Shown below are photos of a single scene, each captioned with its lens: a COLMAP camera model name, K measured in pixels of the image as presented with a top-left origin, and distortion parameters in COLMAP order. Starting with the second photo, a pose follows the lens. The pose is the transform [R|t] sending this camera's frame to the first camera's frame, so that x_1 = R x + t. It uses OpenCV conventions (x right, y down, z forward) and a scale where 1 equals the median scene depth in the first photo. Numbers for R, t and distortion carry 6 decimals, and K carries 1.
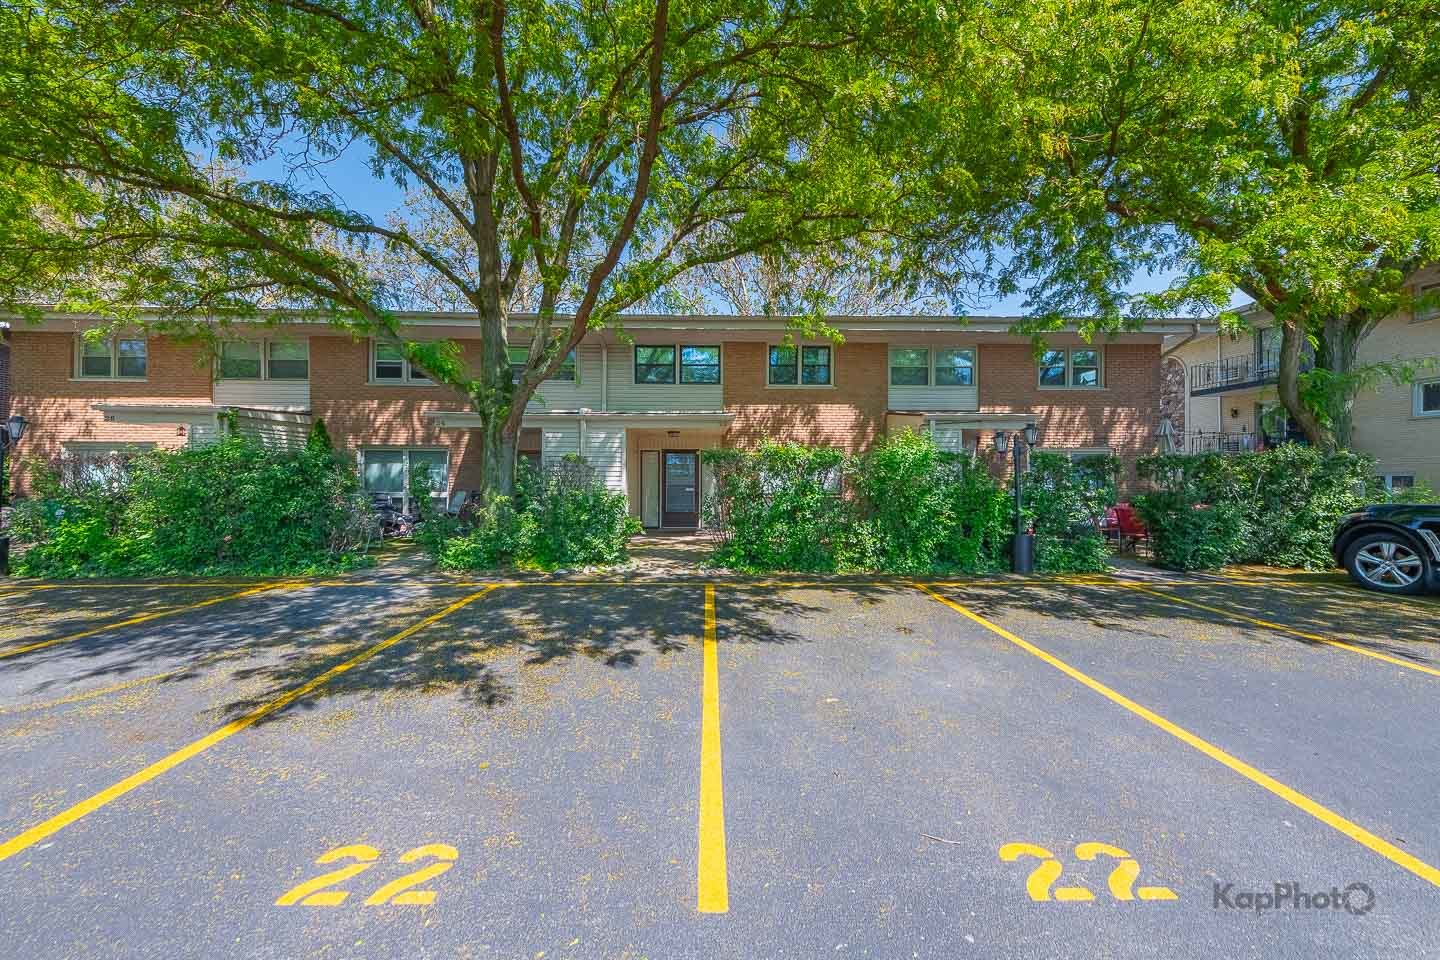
lens RADIAL K [[521.3, 0, 641.6], [0, 521.3, 479.6], [0, 0, 1]] dist [0.008352, -0.000047]
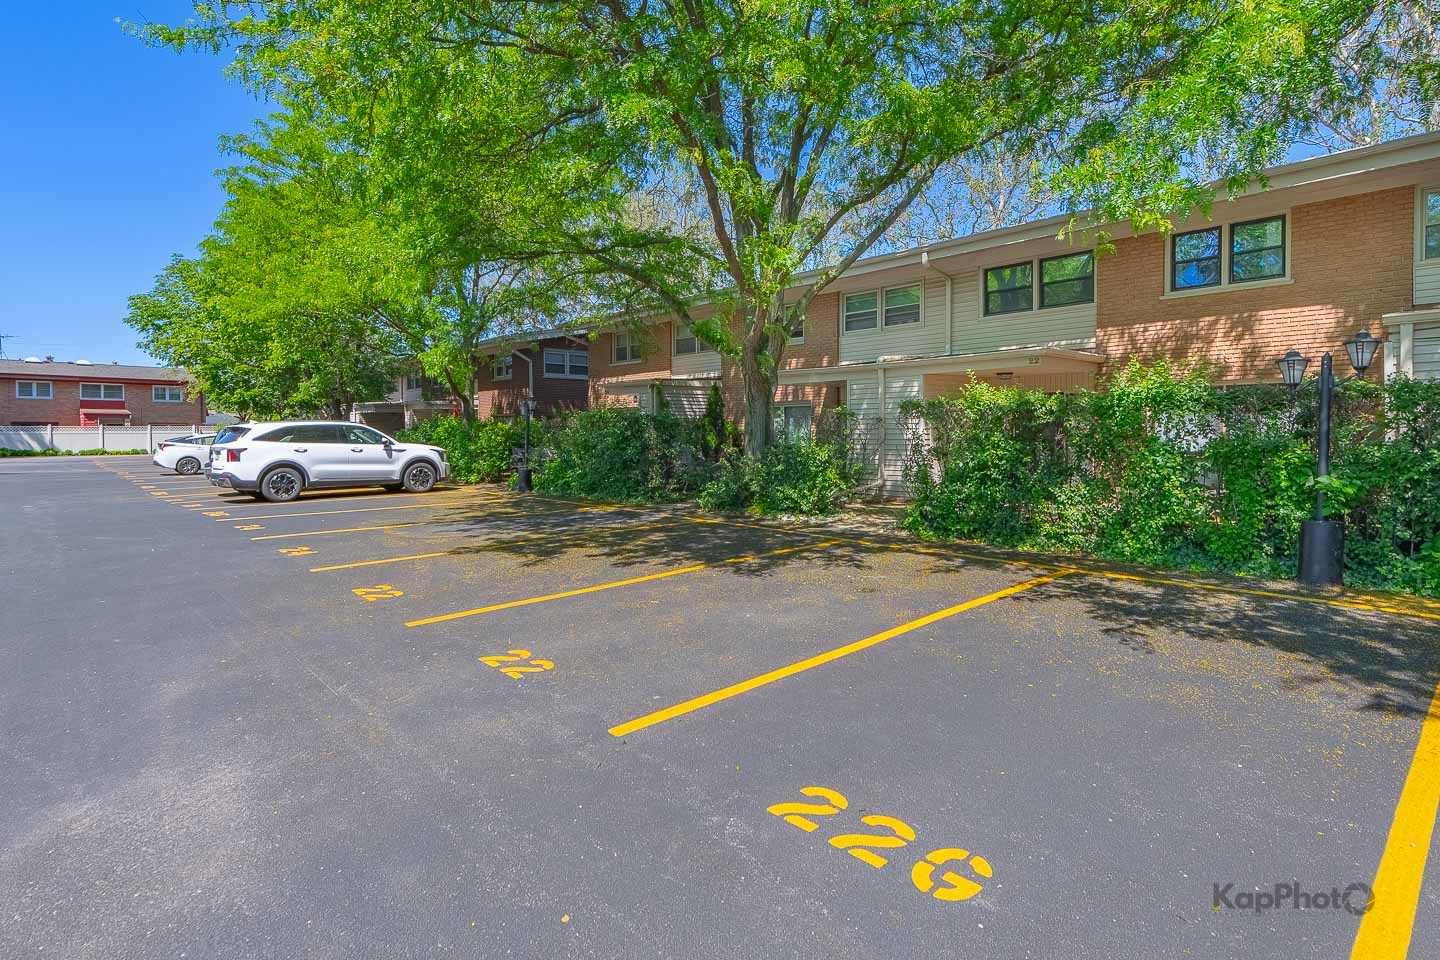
lens RADIAL K [[583.1, 0, 702.7], [0, 583.1, 454.8], [0, 0, 1]] dist [0.016301, -0.000273]
pose [[0.735160, 0.018239, -0.677649, 0.390962], [0.006868, 0.999386, 0.034350, 0.001185], [0.677859, -0.029906, 0.734583, 0.005217]]
